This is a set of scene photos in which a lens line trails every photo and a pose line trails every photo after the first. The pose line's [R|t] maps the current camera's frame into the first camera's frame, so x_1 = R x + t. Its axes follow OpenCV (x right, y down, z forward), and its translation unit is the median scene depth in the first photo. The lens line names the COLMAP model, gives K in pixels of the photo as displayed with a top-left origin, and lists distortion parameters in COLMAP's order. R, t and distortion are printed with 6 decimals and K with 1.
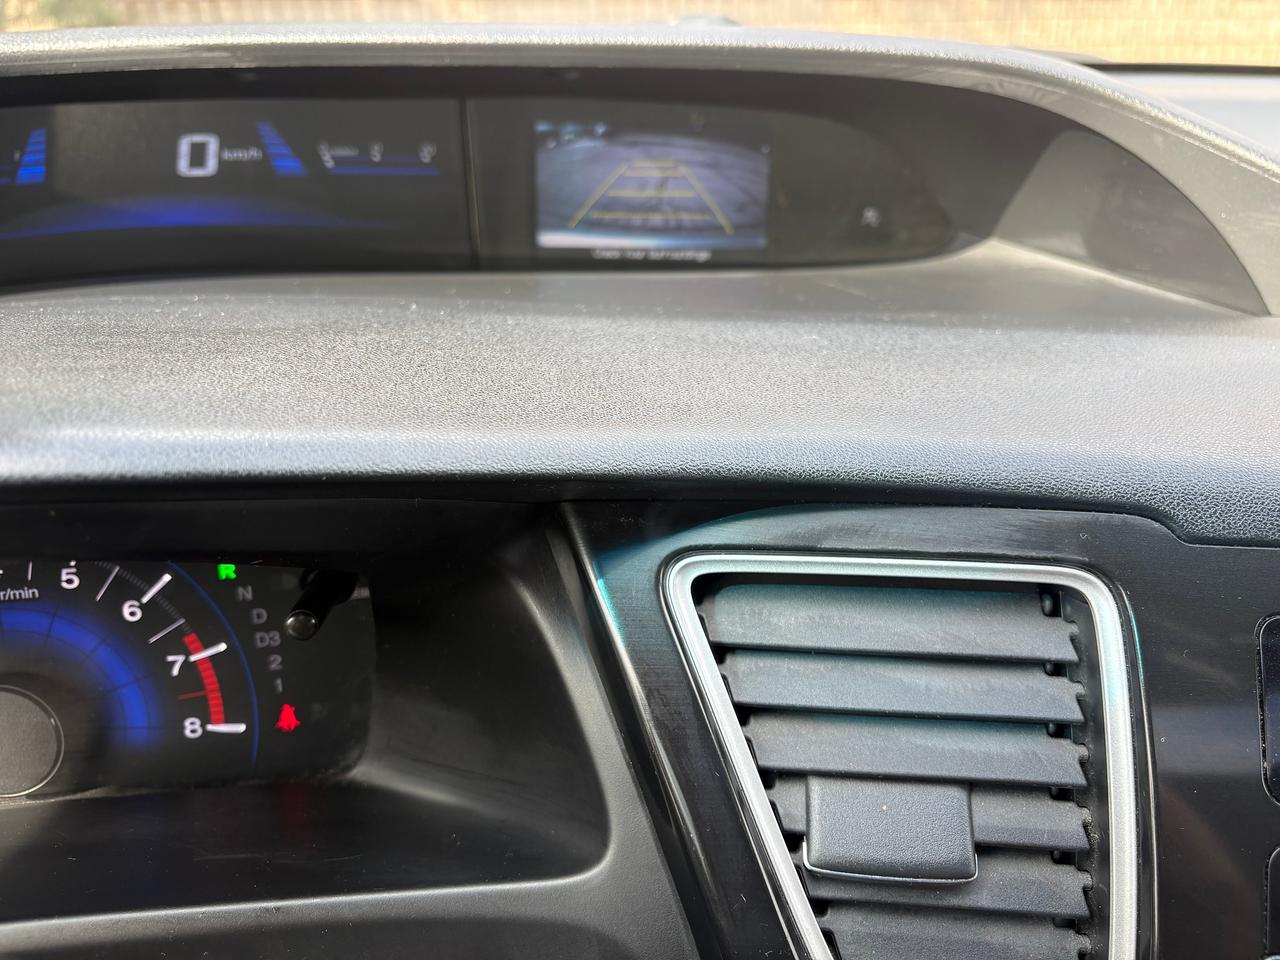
lens RADIAL K [[956.4, 0, 615.7], [0, 956.4, 472.7], [0, 0, 1]] dist [0.082050, -0.083816]
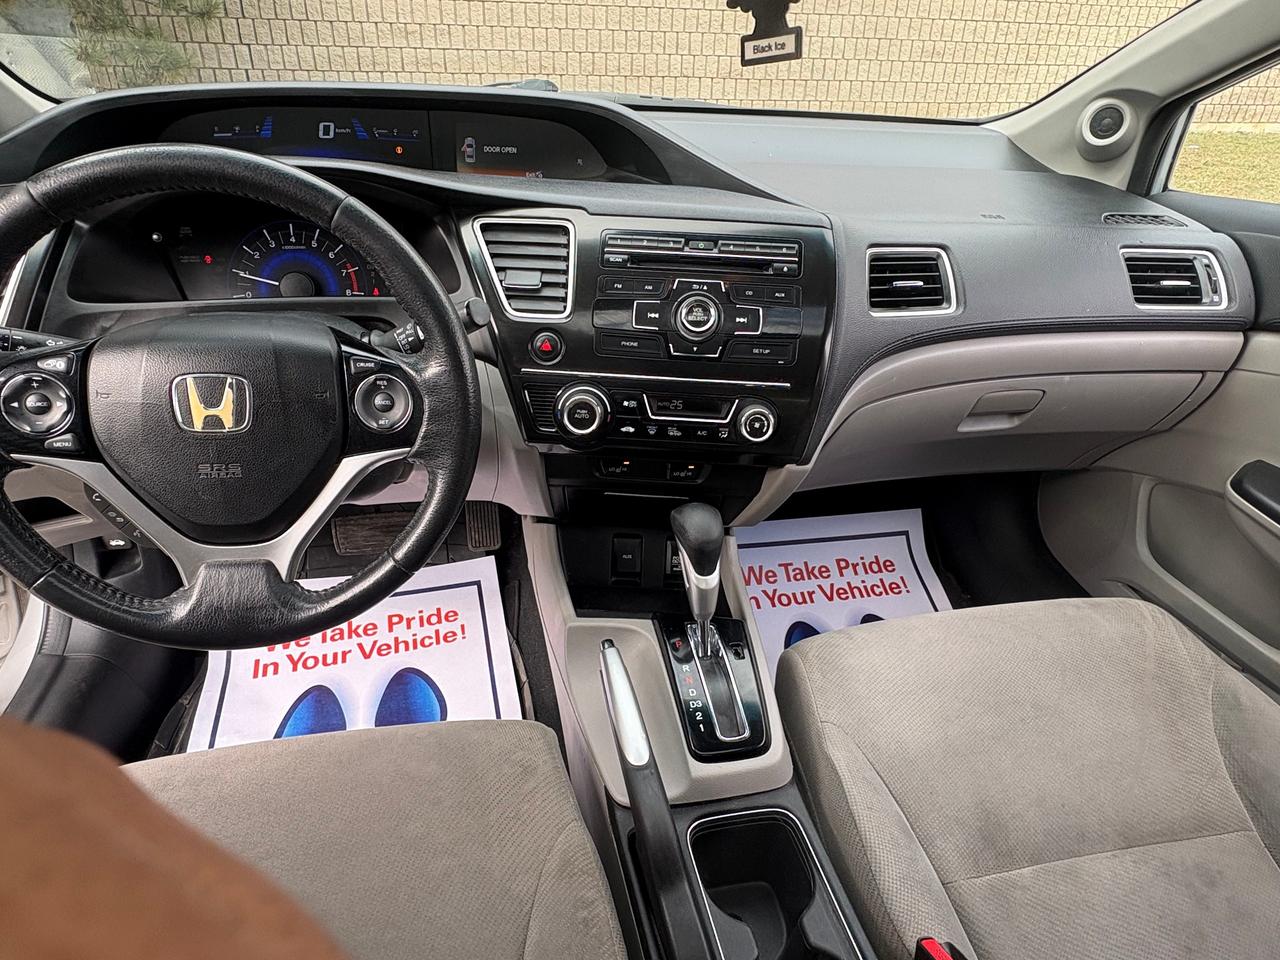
lens RADIAL K [[761.3, 0, 635.2], [0, 761.3, 479.9], [0, 0, 1]] dist [0.000477, 0.000648]
pose [[0.996692, 0.002531, 0.081236, 0.487486], [-0.007421, 0.998174, 0.059949, 1.017797], [-0.080936, -0.060353, 0.994890, -2.445064]]
